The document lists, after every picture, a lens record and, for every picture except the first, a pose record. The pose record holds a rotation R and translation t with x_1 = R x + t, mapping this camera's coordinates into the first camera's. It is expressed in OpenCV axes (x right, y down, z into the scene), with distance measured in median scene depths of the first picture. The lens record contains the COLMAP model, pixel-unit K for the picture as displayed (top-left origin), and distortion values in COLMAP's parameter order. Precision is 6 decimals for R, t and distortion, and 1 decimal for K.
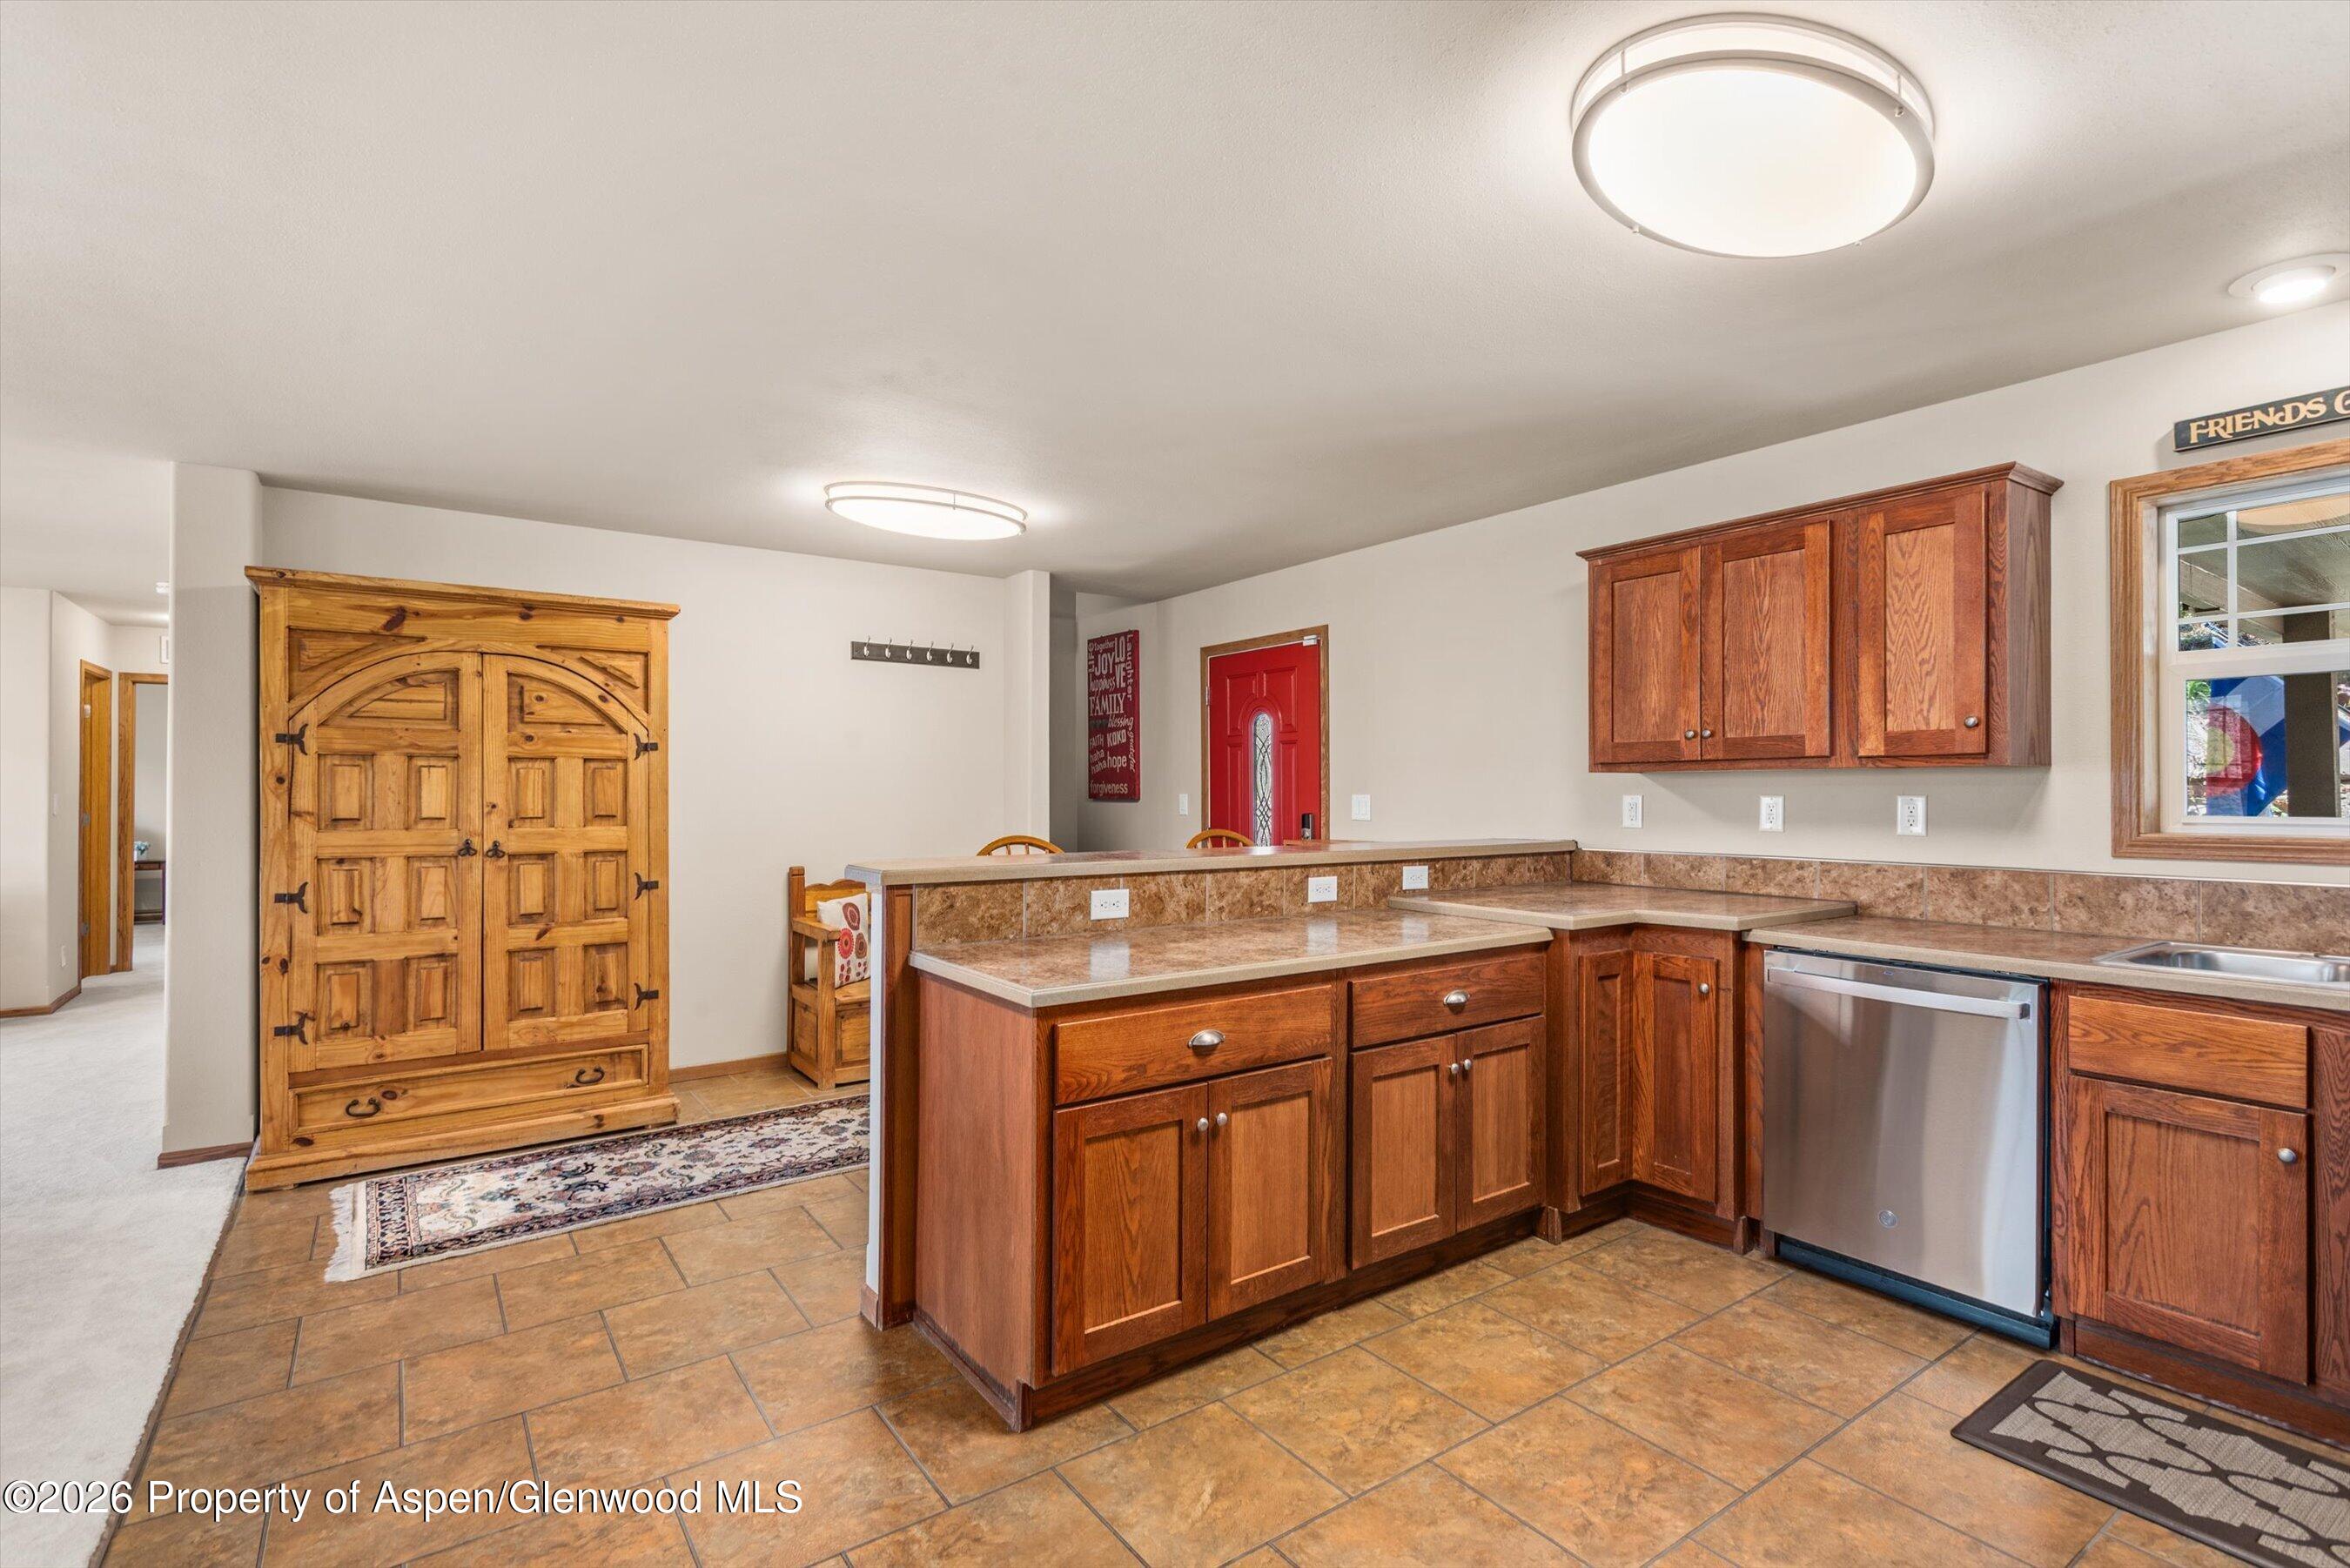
lens RADIAL K [[1139.4, 0, 1184.8], [0, 1139.4, 777.9], [0, 0, 1]] dist [0.003527, -0.006685]
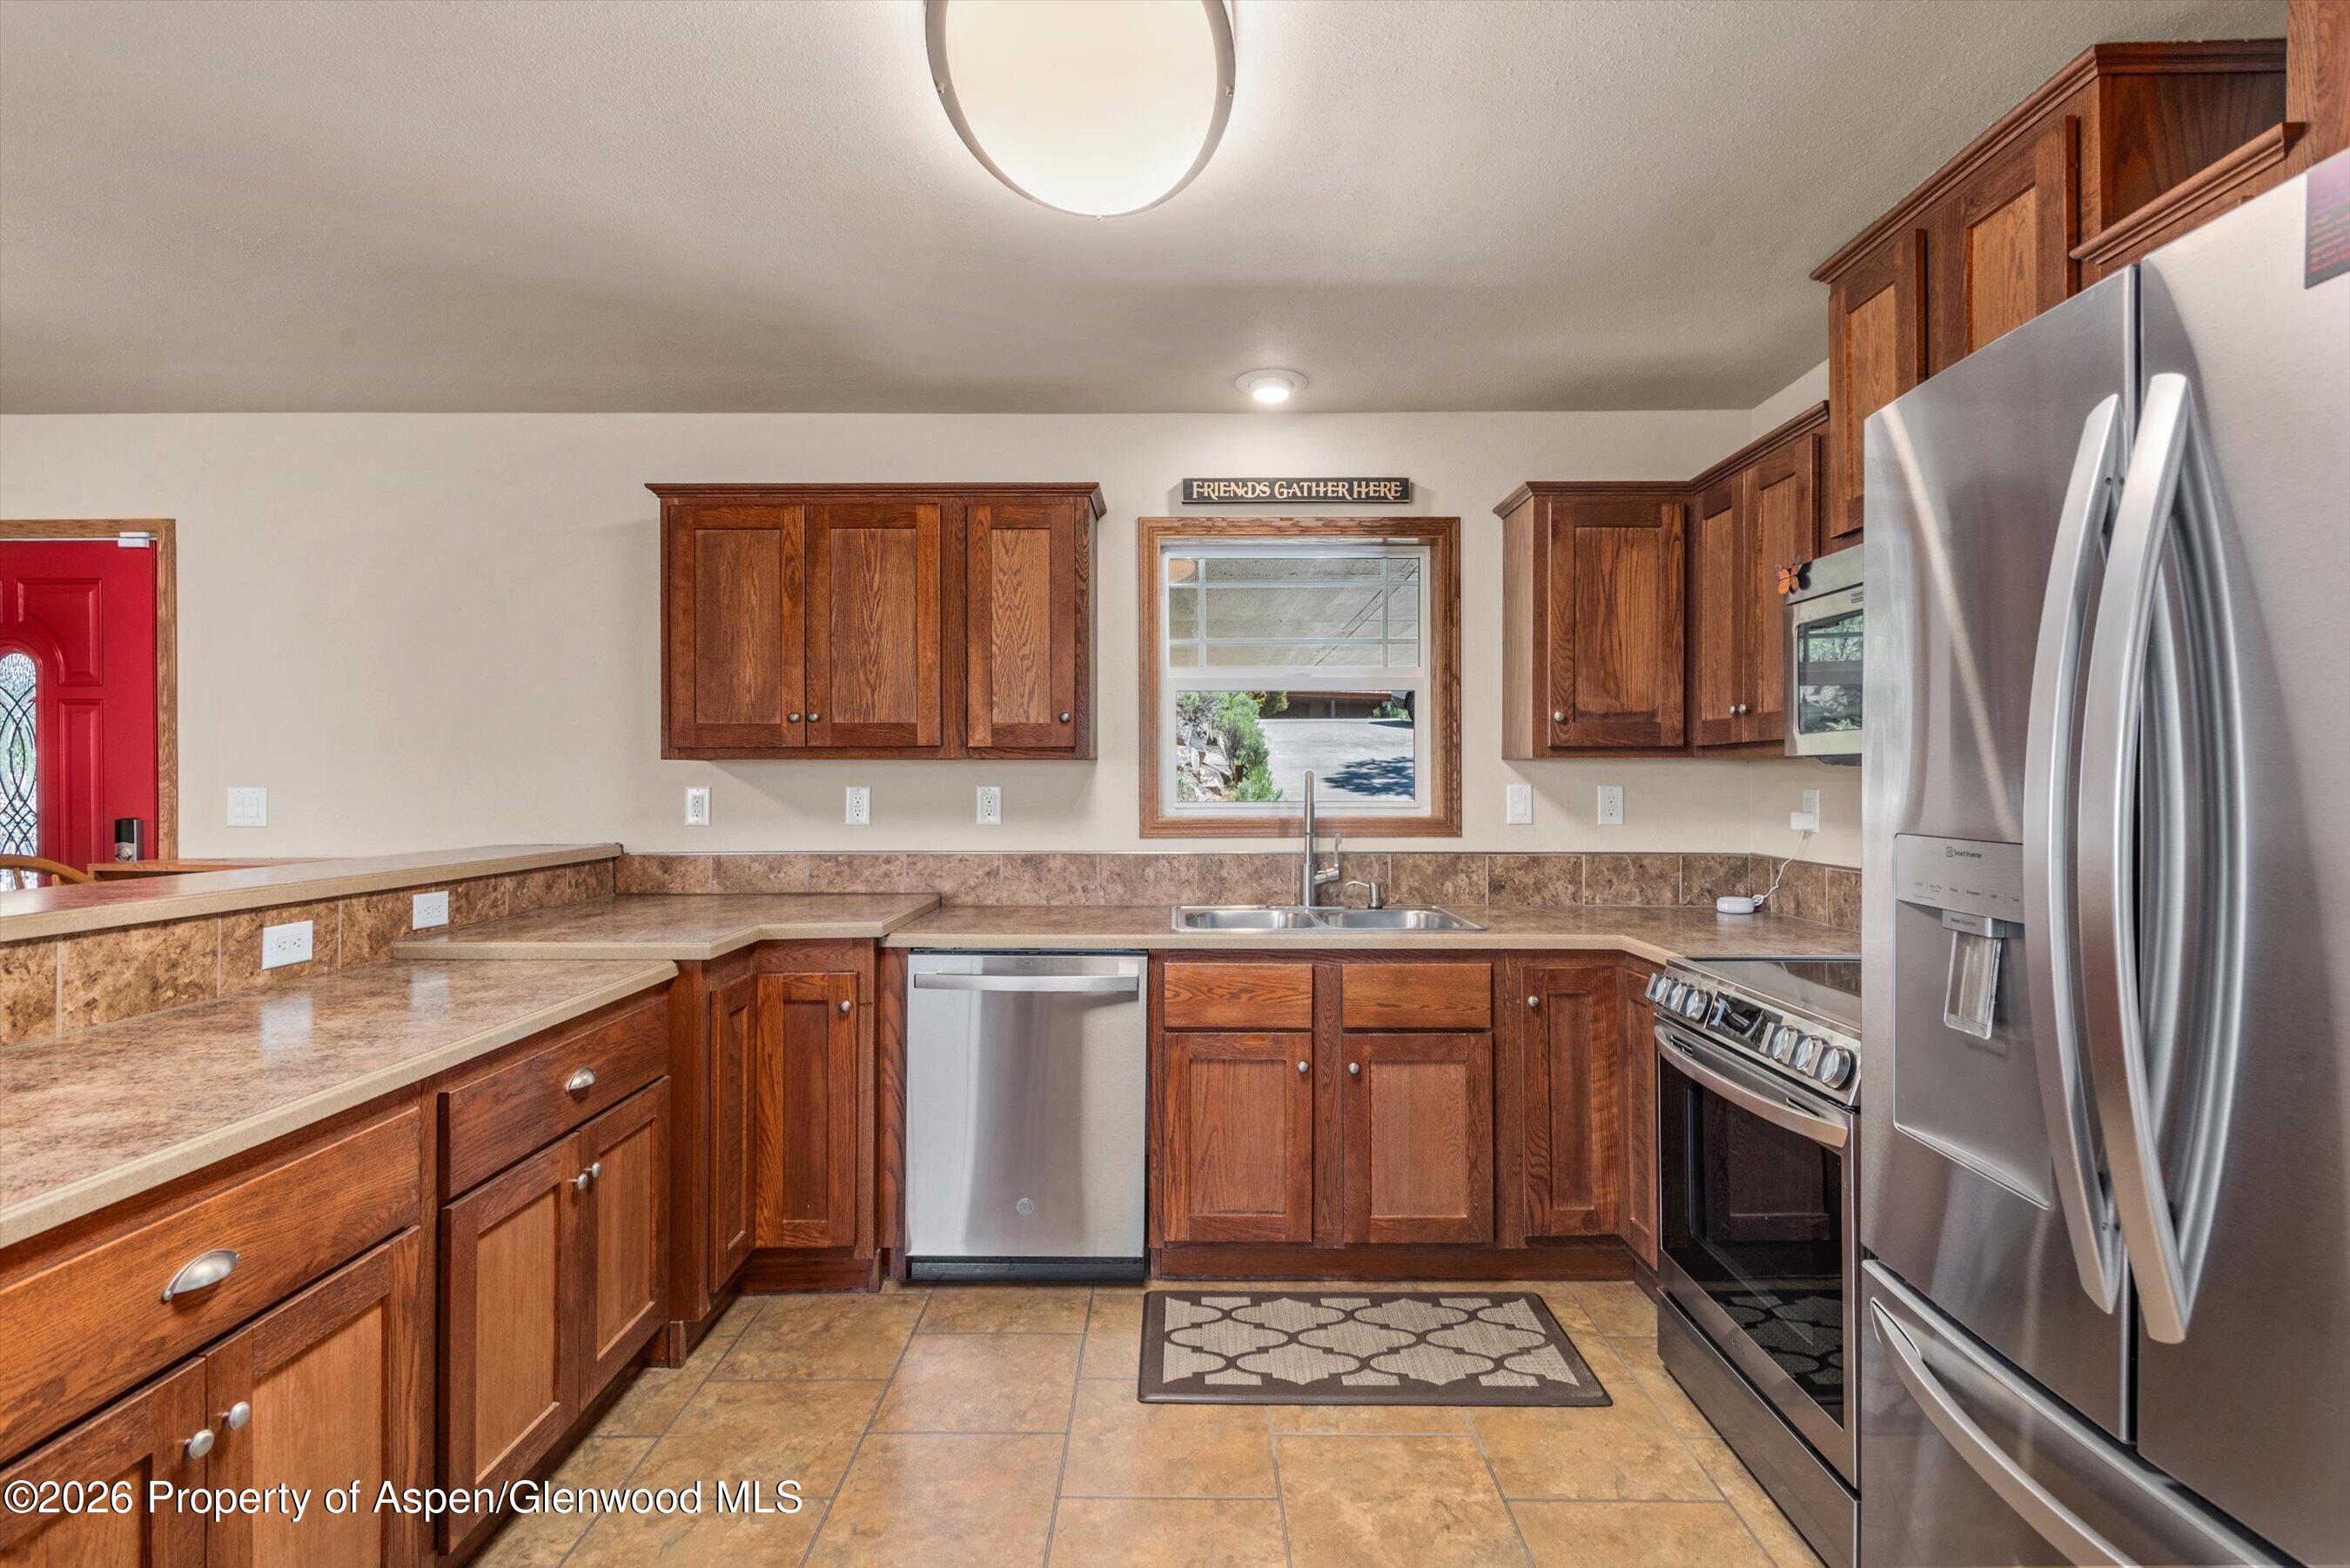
lens RADIAL K [[1139.4, 0, 1184.8], [0, 1139.4, 777.9], [0, 0, 1]] dist [0.003527, -0.006685]
pose [[0.565926, 0.001151, 0.824455, -0.122707], [-0.009397, 0.999943, 0.005055, 0.001045], [-0.824402, -0.010608, 0.565905, 0.286725]]
